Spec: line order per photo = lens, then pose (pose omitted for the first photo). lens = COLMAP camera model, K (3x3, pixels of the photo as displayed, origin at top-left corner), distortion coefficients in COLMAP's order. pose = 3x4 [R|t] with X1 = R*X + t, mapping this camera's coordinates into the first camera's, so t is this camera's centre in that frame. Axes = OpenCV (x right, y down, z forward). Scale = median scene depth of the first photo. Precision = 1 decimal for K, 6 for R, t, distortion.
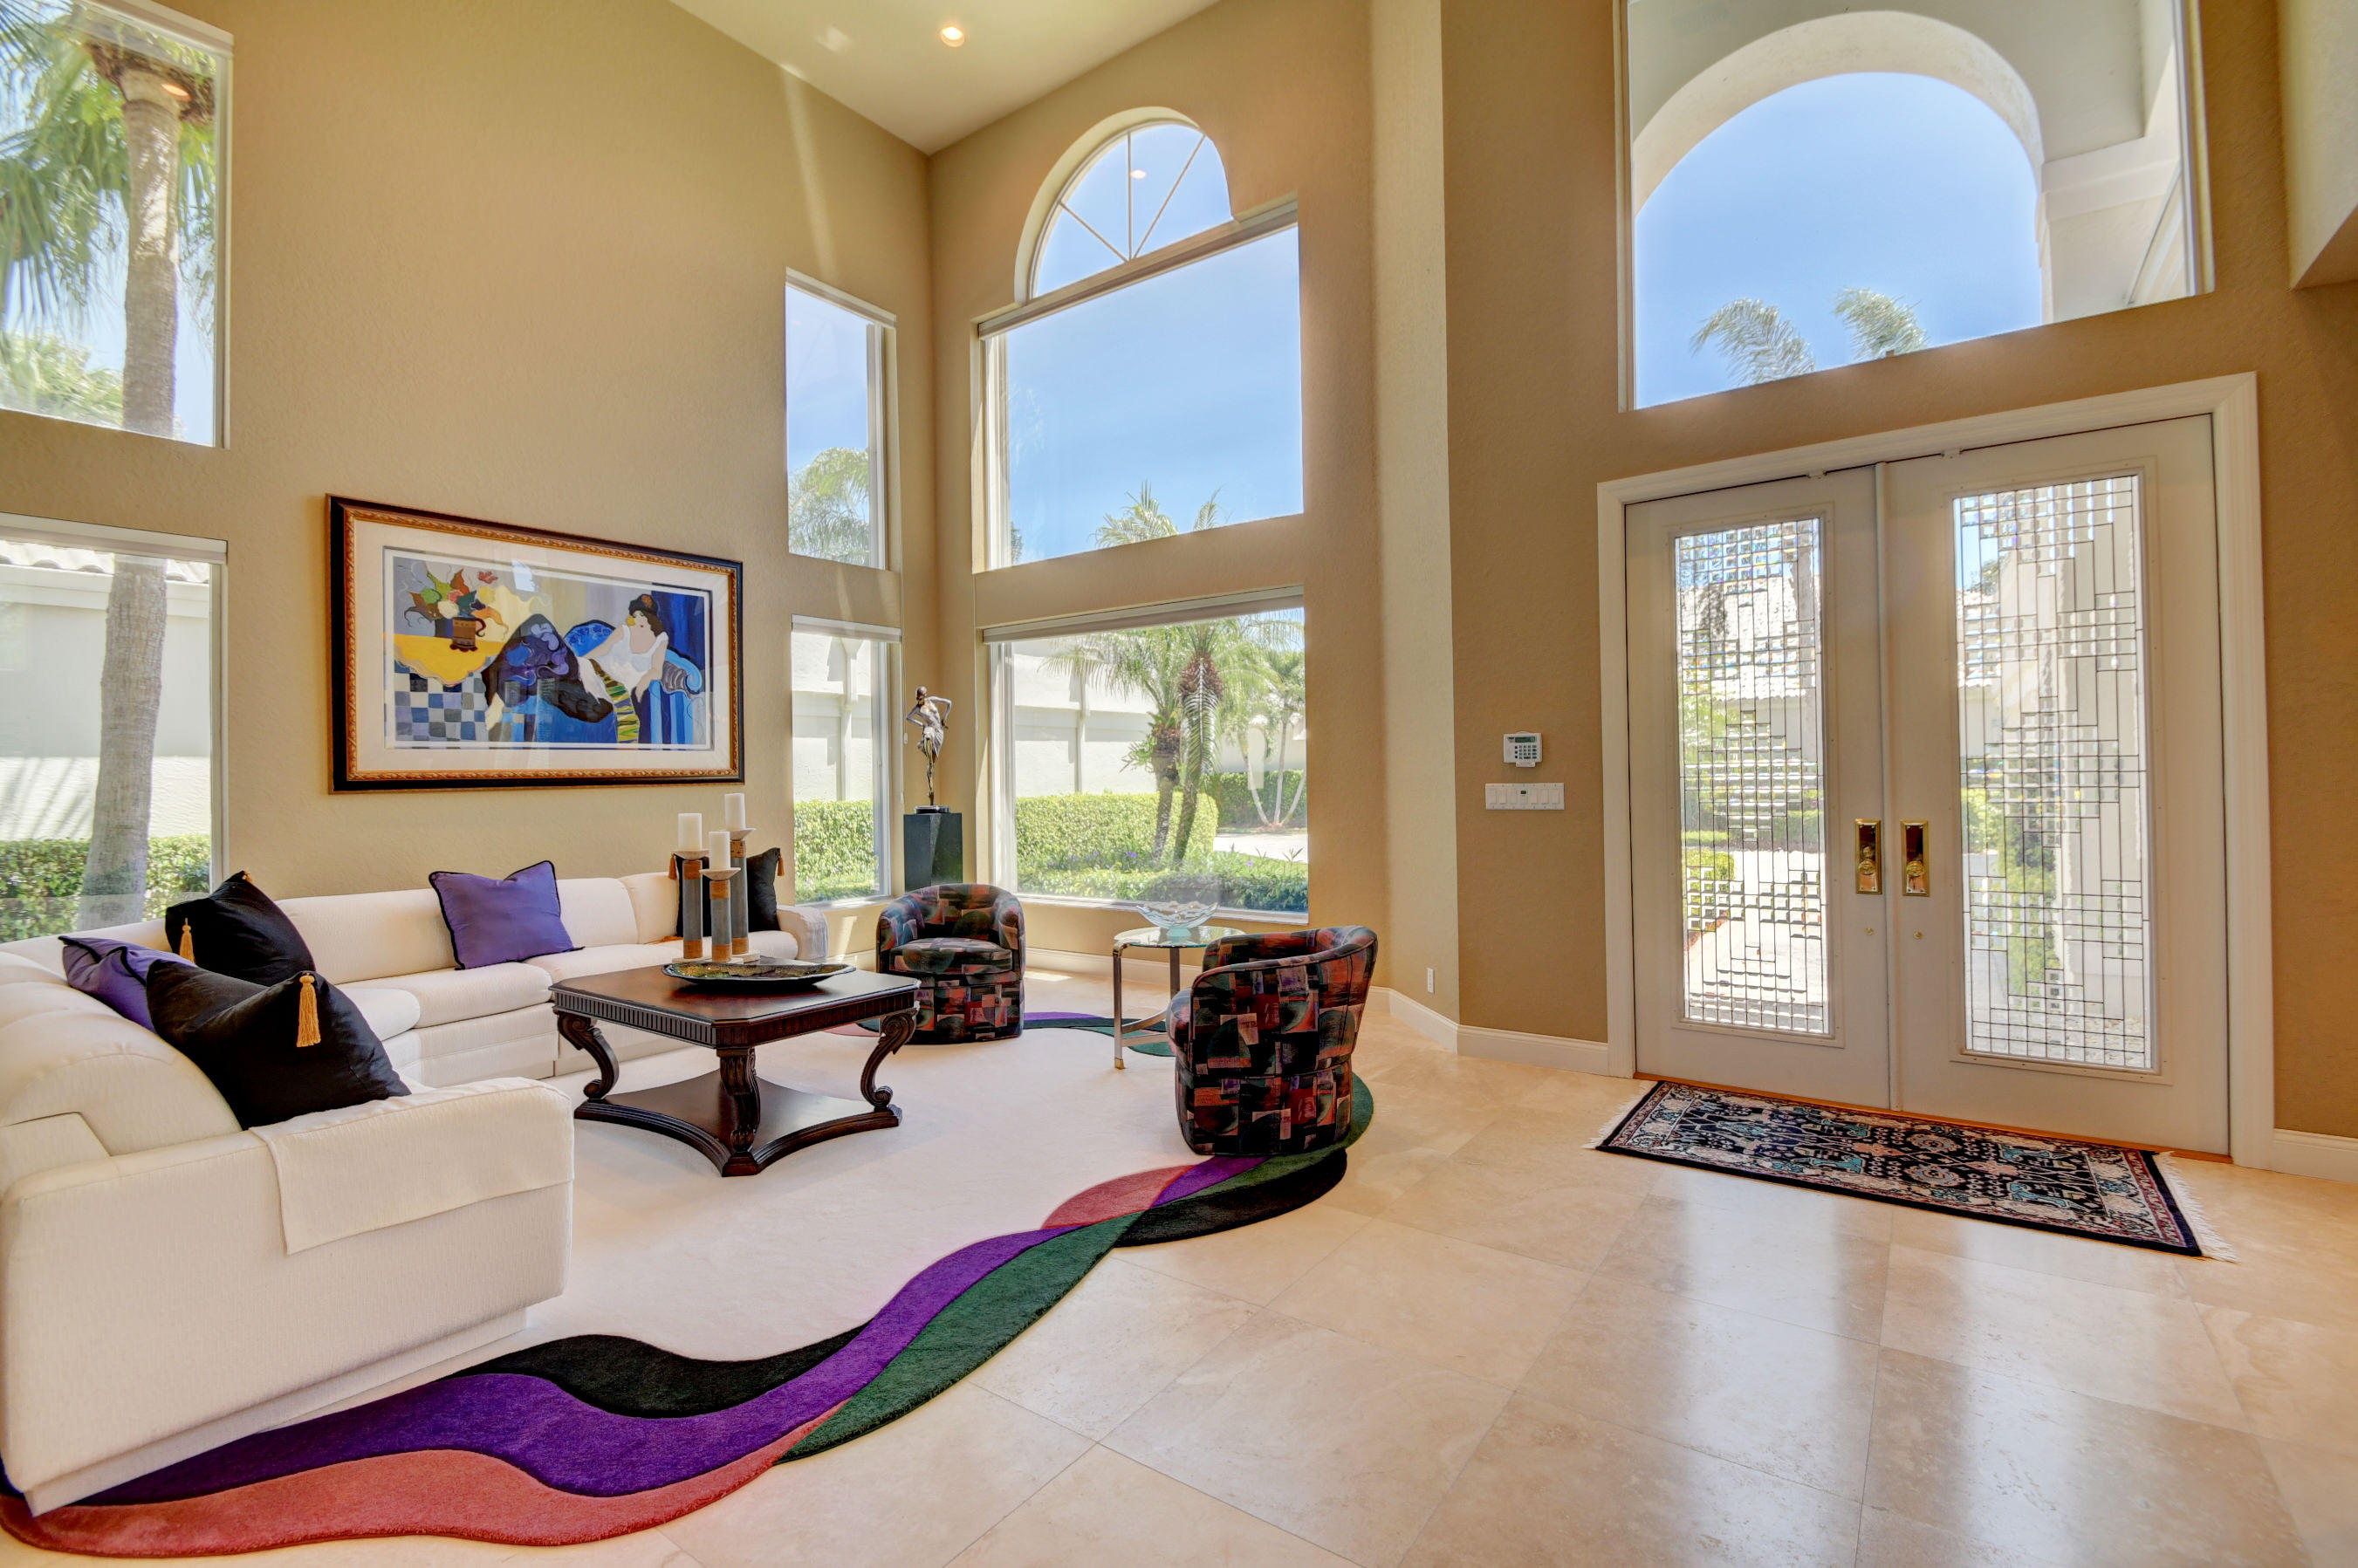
lens RADIAL K [[1033.6, 0, 1192.9], [0, 1033.6, 770.0], [0, 0, 1]] dist [0.008171, -0.013772]
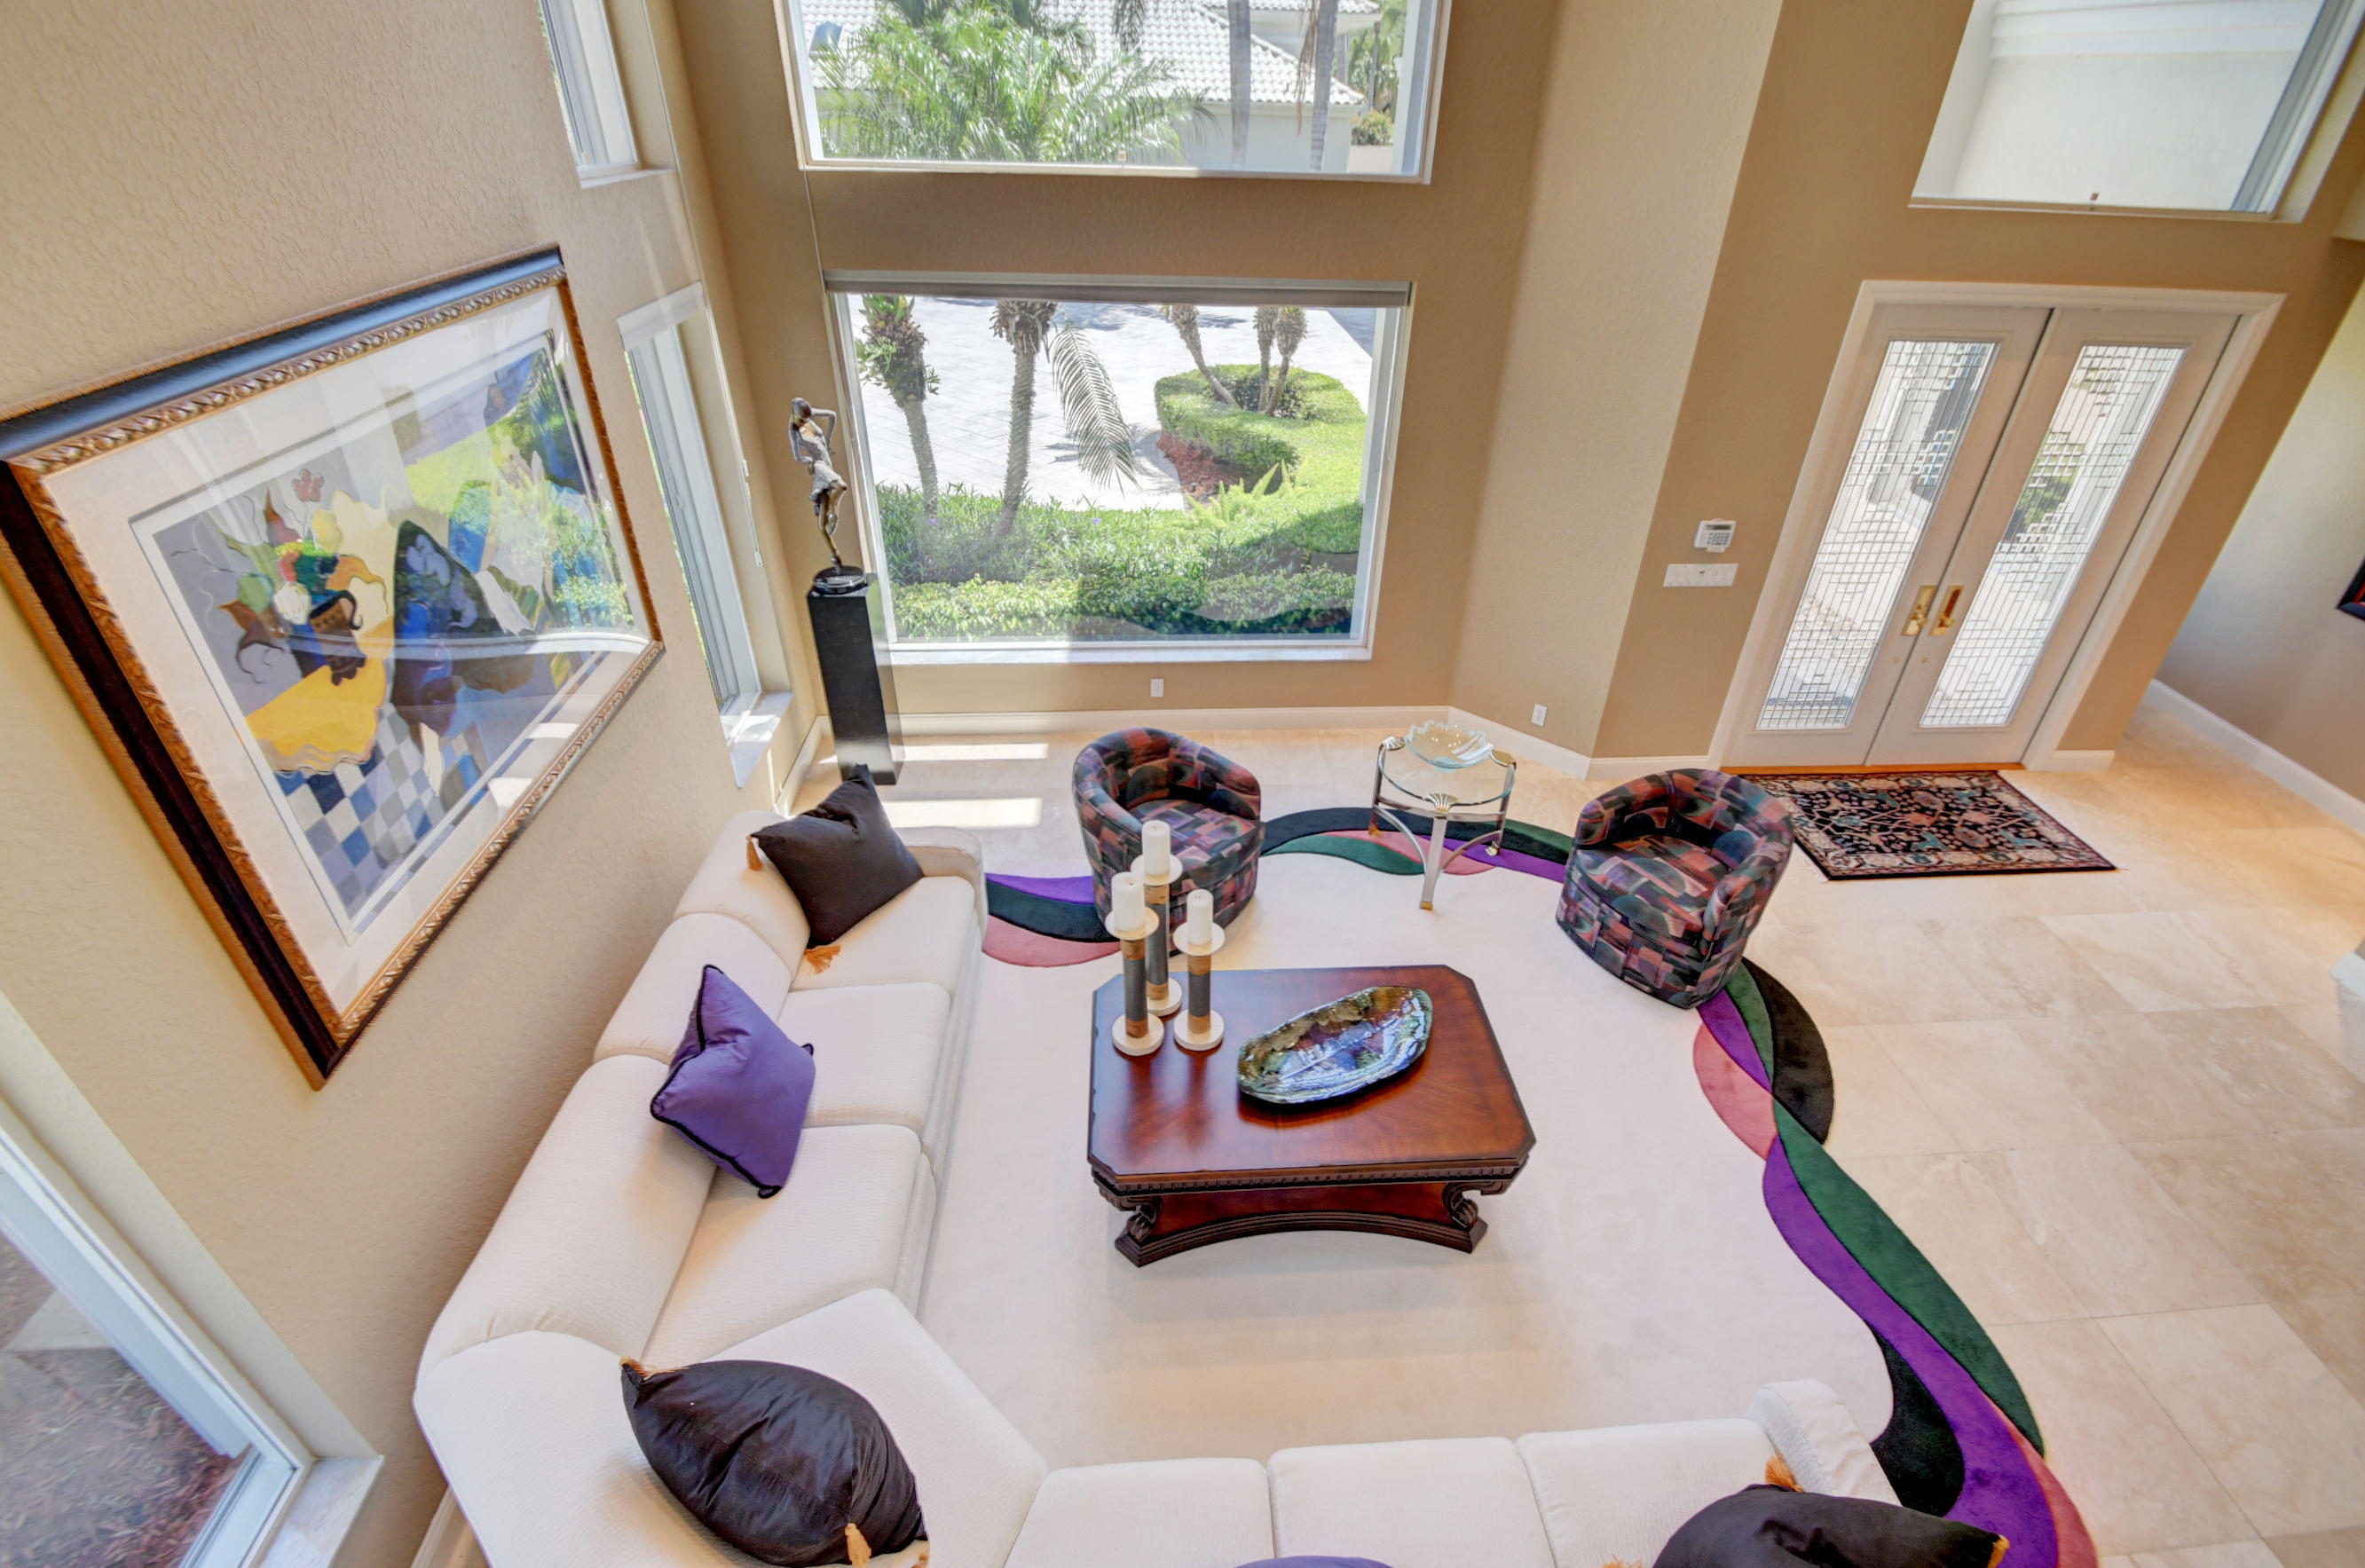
lens RADIAL K [[1066.6, 0, 1204.1], [0, 1066.6, 766.0], [0, 0, 1]] dist [0.004604, -0.010357]
pose [[0.765834, -0.313756, 0.561298, -0.718438], [-0.042967, 0.845966, 0.531504, -0.350101], [-0.641602, -0.431161, 0.634388, 0.482436]]
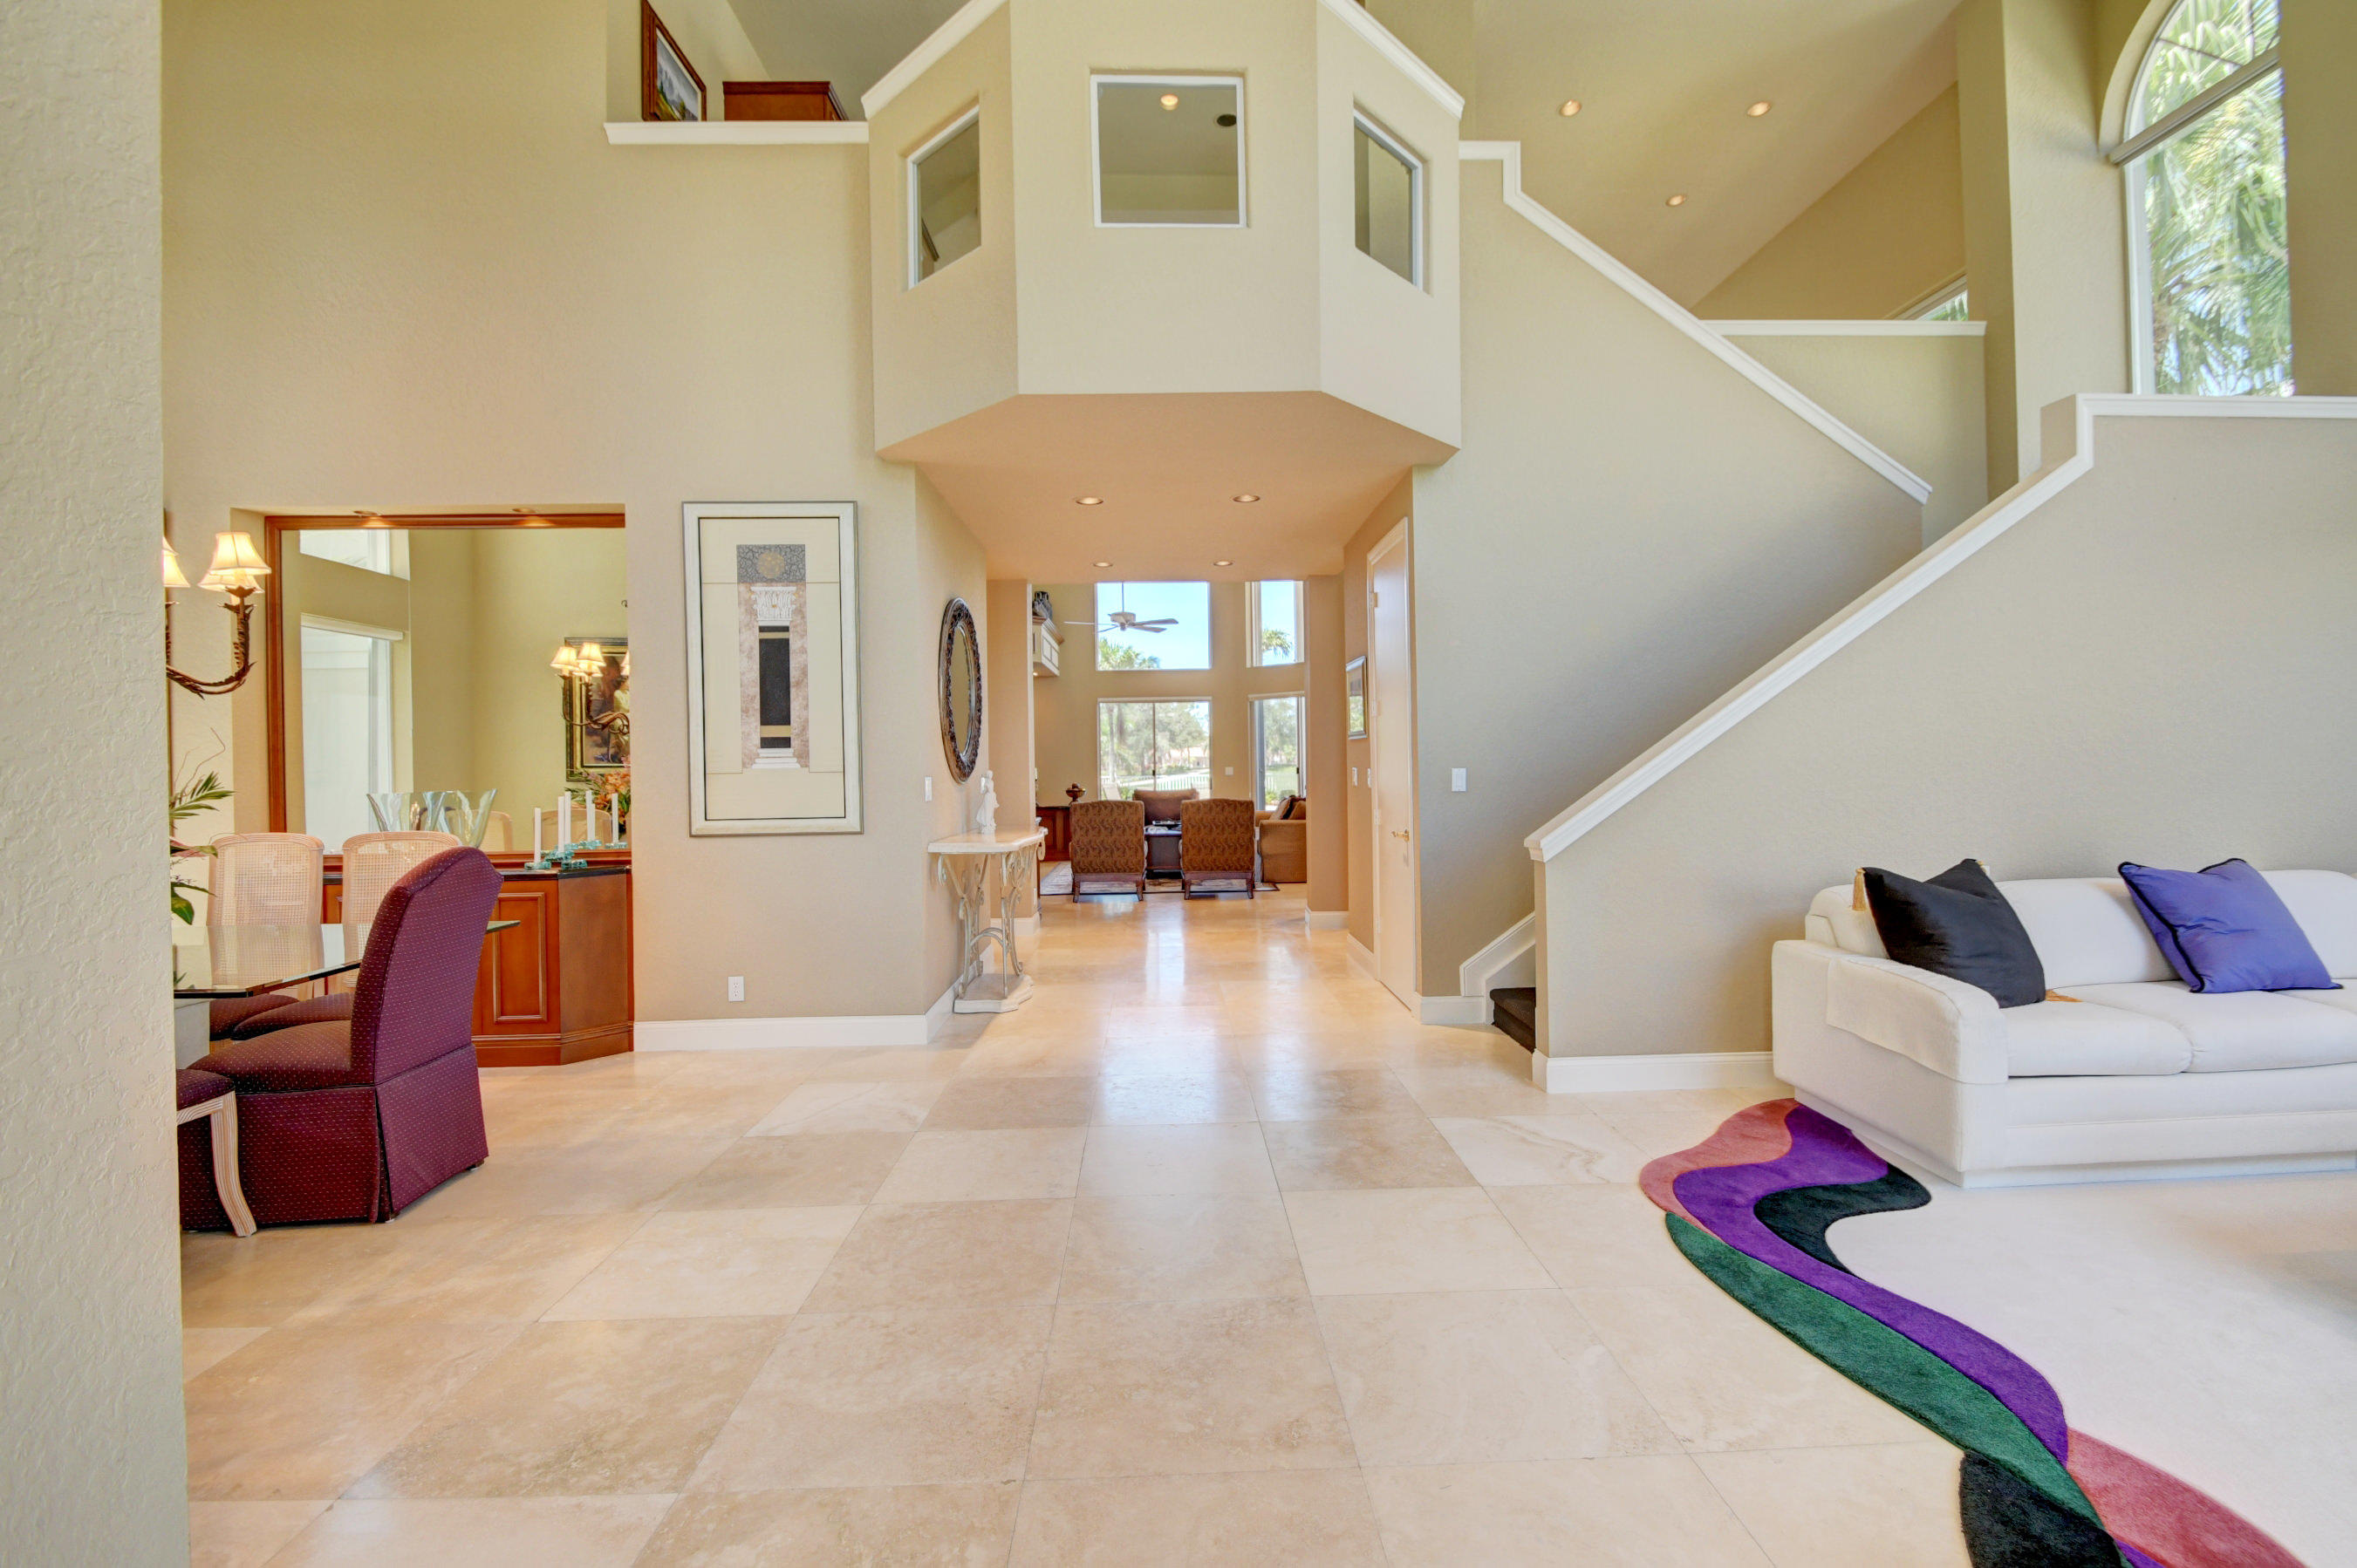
lens RADIAL K [[1033.0, 0, 1192.4], [0, 1033.0, 770.0], [0, 0, 1]] dist [0.008171, -0.013772]
pose [[-0.792031, 0.032446, -0.609618, 0.403205], [0.033636, 0.999389, 0.009491, -0.002750], [0.609553, -0.012988, -0.792639, 0.692824]]
